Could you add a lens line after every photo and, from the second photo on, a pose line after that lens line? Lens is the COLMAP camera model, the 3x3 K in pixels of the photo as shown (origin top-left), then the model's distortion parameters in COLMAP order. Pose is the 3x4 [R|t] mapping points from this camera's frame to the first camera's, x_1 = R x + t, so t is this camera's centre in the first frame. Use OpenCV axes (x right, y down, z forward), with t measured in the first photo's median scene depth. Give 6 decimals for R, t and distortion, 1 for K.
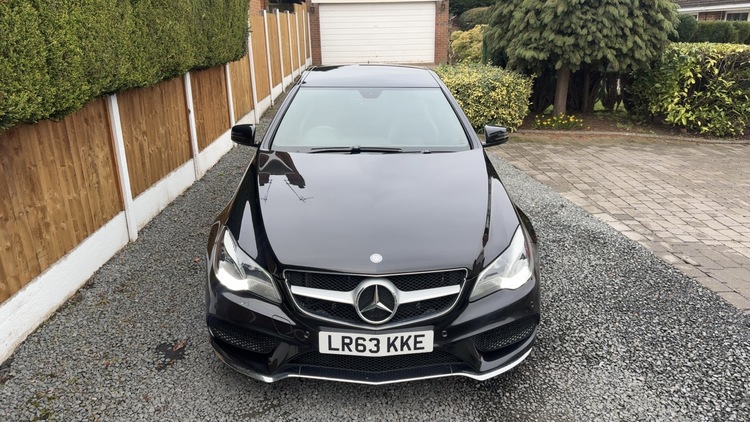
lens RADIAL K [[516.2, 0, 375.0], [0, 516.2, 211.0], [0, 0, 1]] dist [0.057727, 0.000061]
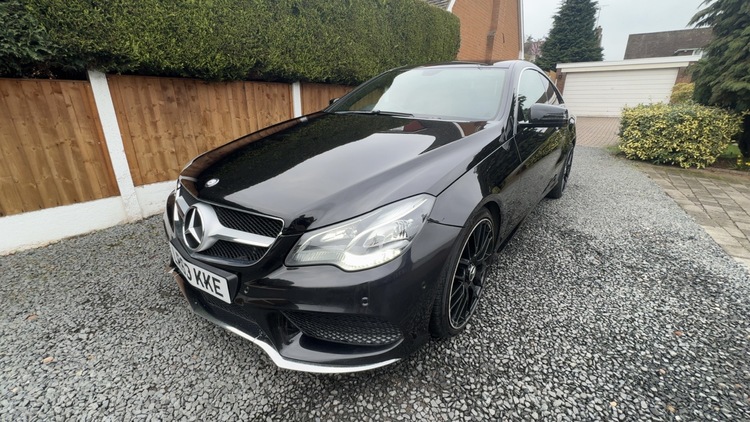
lens RADIAL K [[301.3, 0, 375.0], [0, 301.3, 211.0], [0, 0, 1]] dist [-0.013093, 0.000160]
pose [[0.777522, 0.228367, -0.585925, 0.231245], [-0.215073, 0.972113, 0.093484, 0.012596], [0.590934, 0.053330, 0.804955, 0.312397]]
